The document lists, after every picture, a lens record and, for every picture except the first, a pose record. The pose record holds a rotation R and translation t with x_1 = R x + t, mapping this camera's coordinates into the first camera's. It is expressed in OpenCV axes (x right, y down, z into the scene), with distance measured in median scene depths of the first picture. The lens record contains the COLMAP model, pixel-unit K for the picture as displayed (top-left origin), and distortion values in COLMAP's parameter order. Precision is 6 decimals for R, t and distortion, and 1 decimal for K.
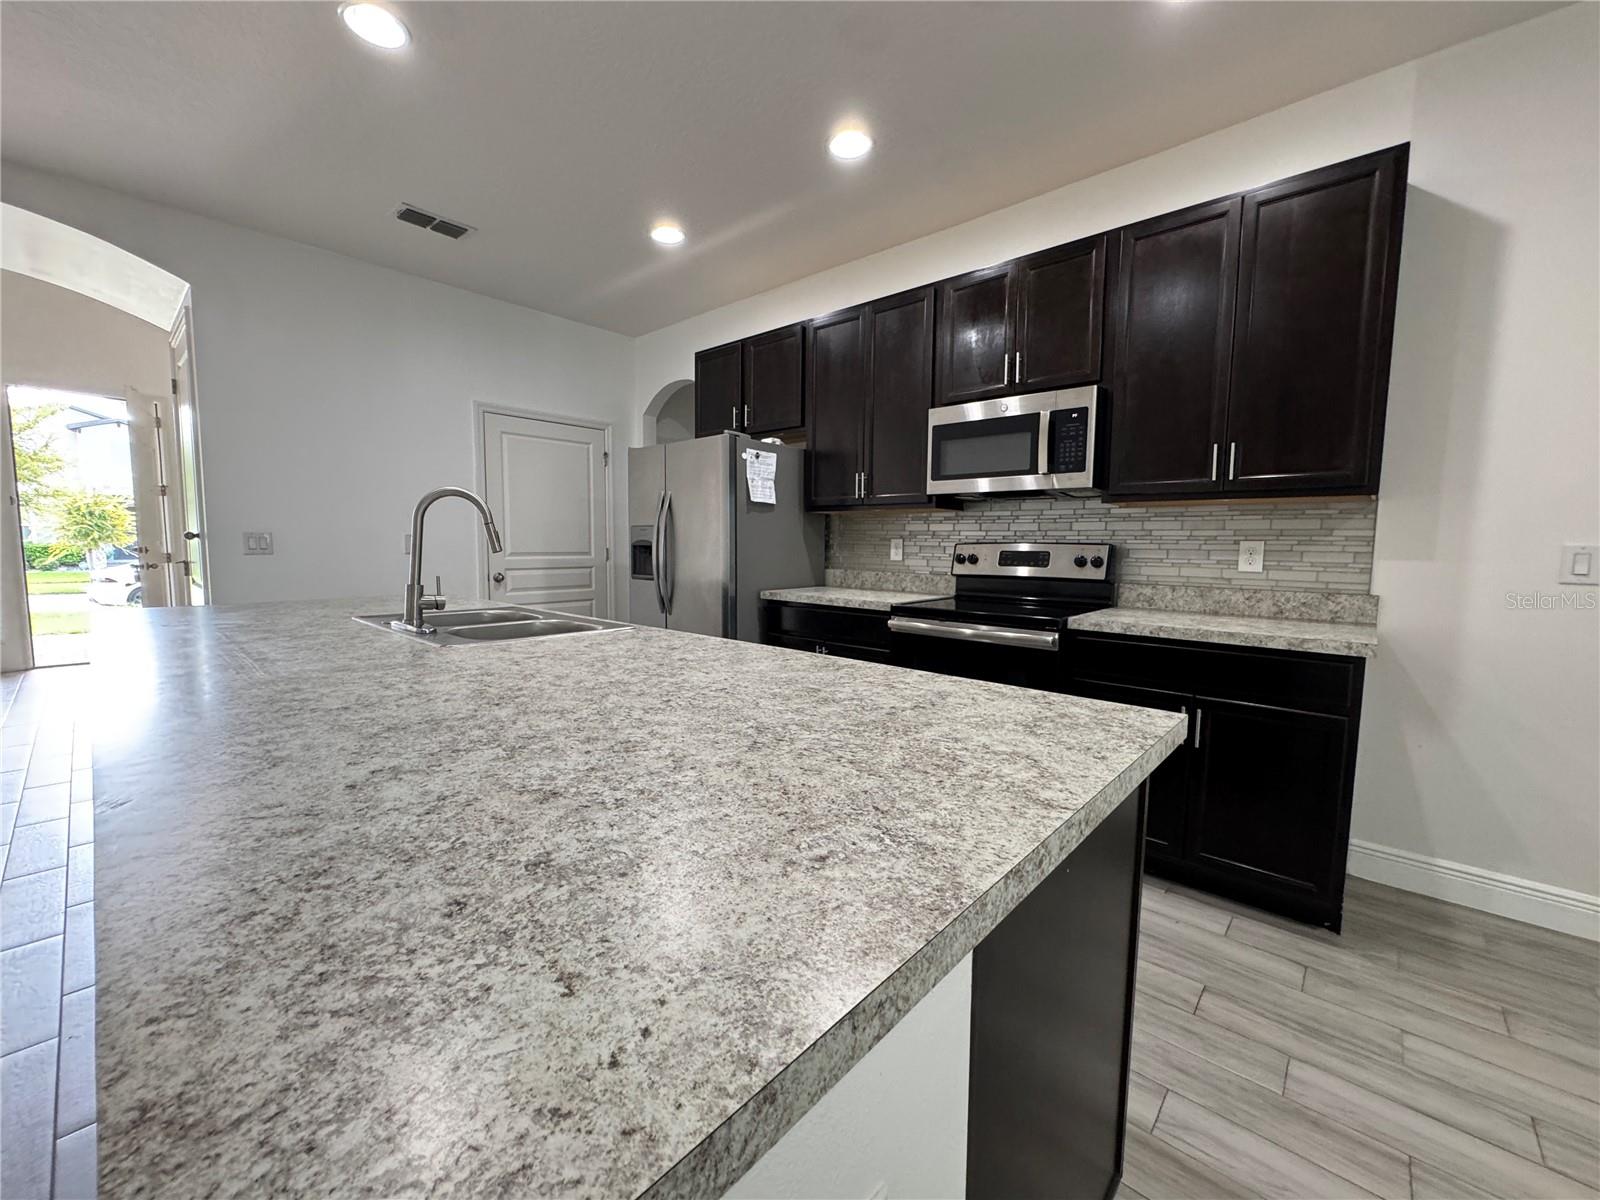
lens RADIAL K [[639.0, 0, 798.8], [0, 639.0, 599.4], [0, 0, 1]] dist [-0.001041, -0.000028]
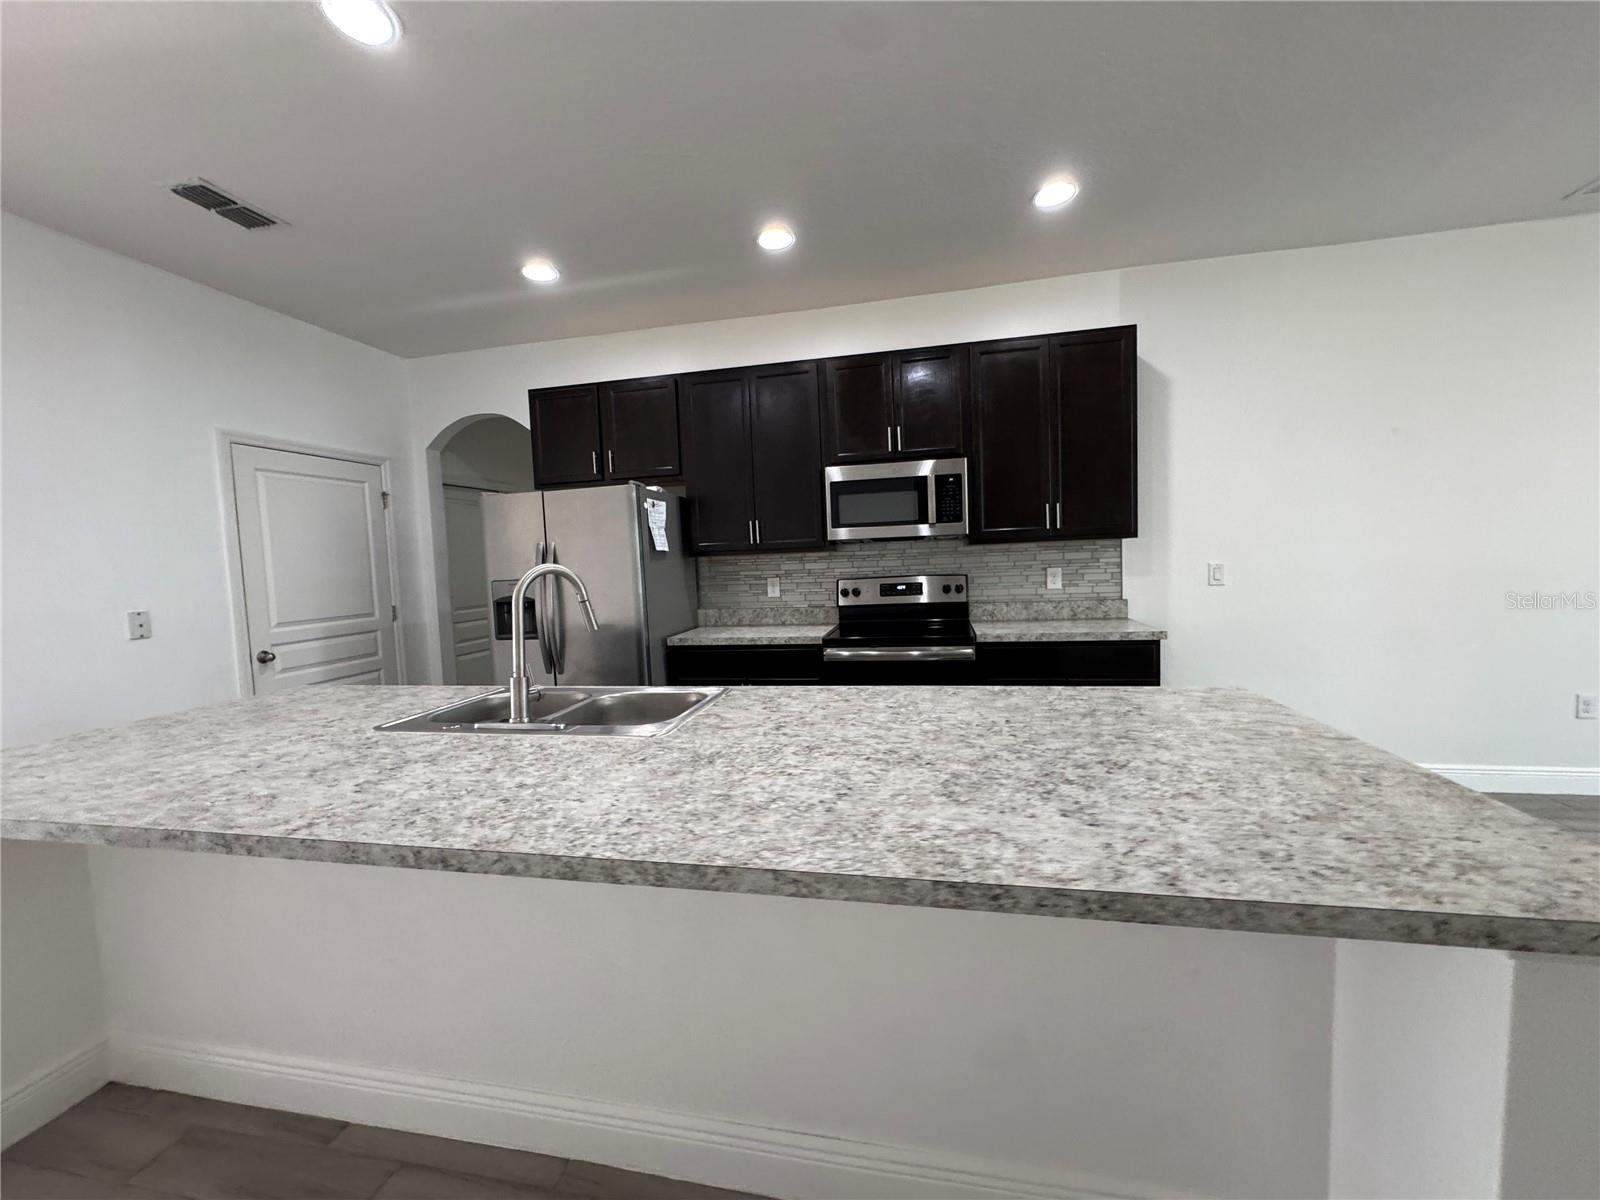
lens RADIAL K [[639.0, 0, 798.3], [0, 639.0, 598.1], [0, 0, 1]] dist [-0.001041, -0.000028]
pose [[0.864124, -0.078285, 0.497154, -0.514623], [0.095915, 0.995339, -0.009982, -0.063130], [-0.494055, 0.056310, 0.867605, 0.030529]]
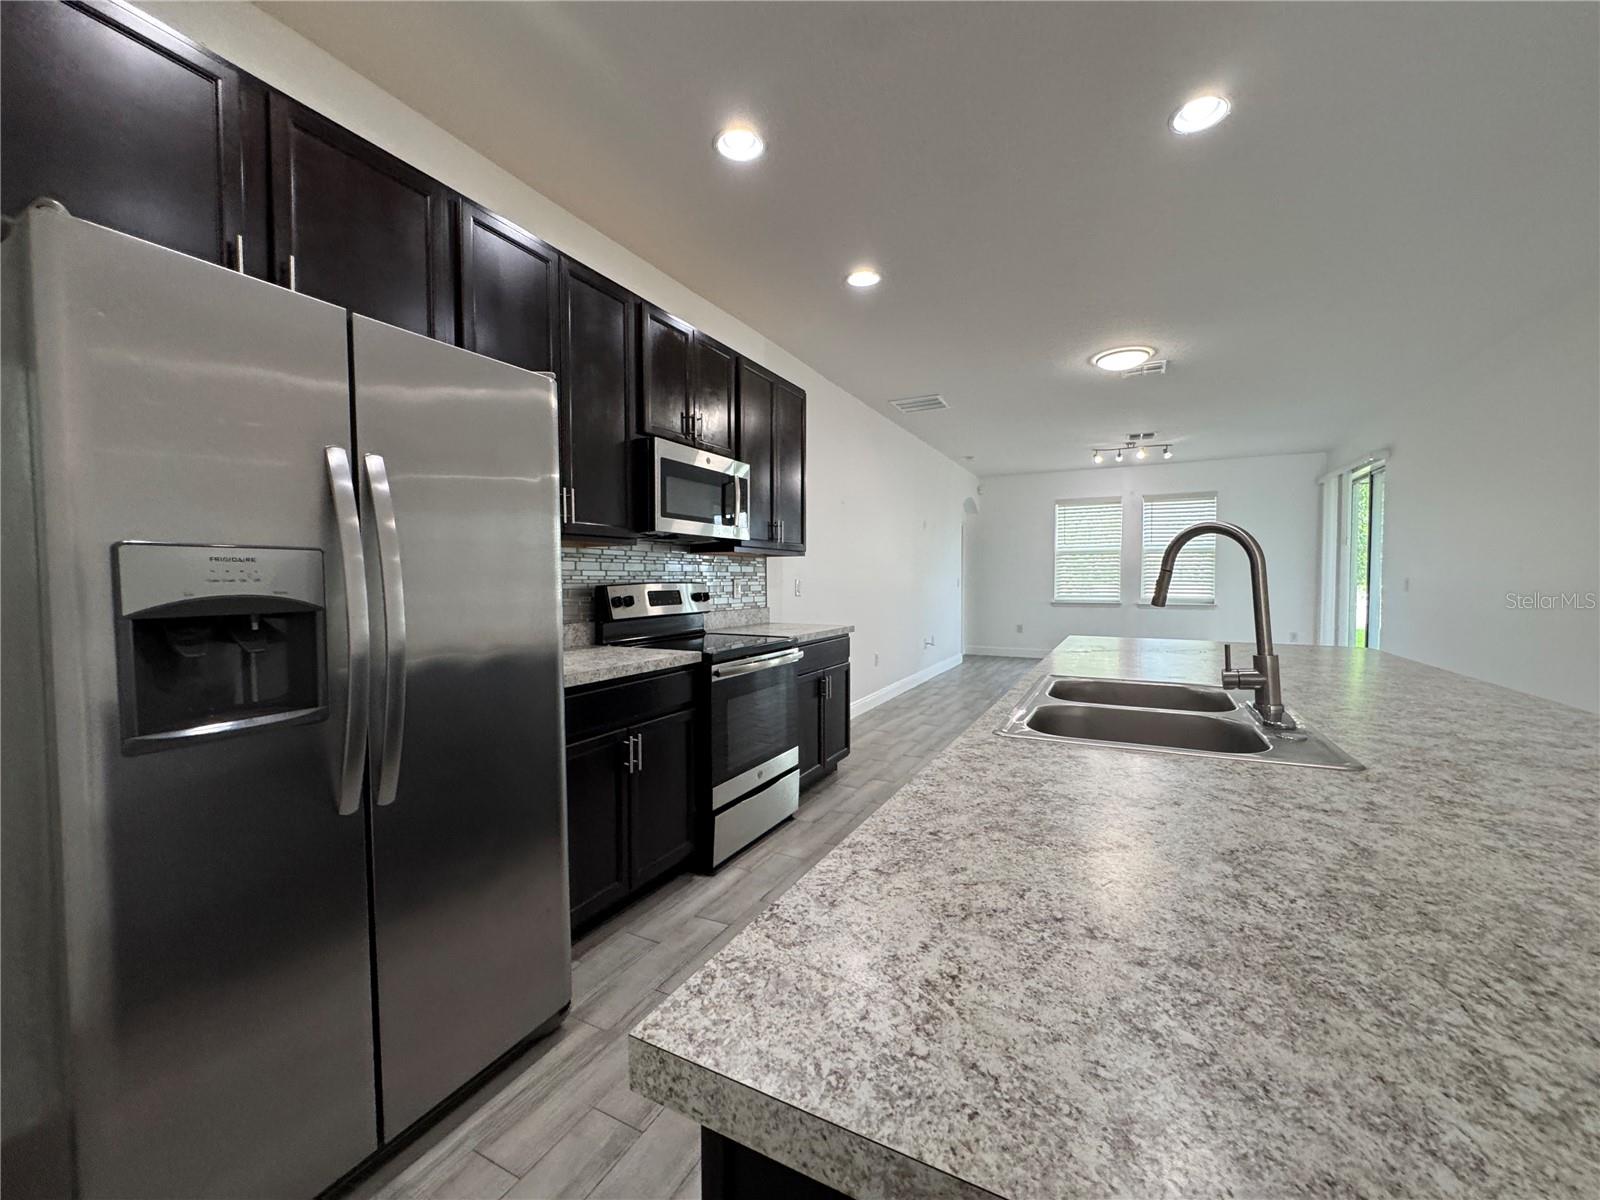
lens RADIAL K [[639.0, 0, 803.8], [0, 639.0, 609.4], [0, 0, 1]] dist [-0.001041, -0.000028]
pose [[-0.249340, -0.041654, 0.967520, -0.887694], [0.108076, 0.991637, 0.070544, -0.110400], [-0.962366, 0.122155, -0.242753, 1.227683]]
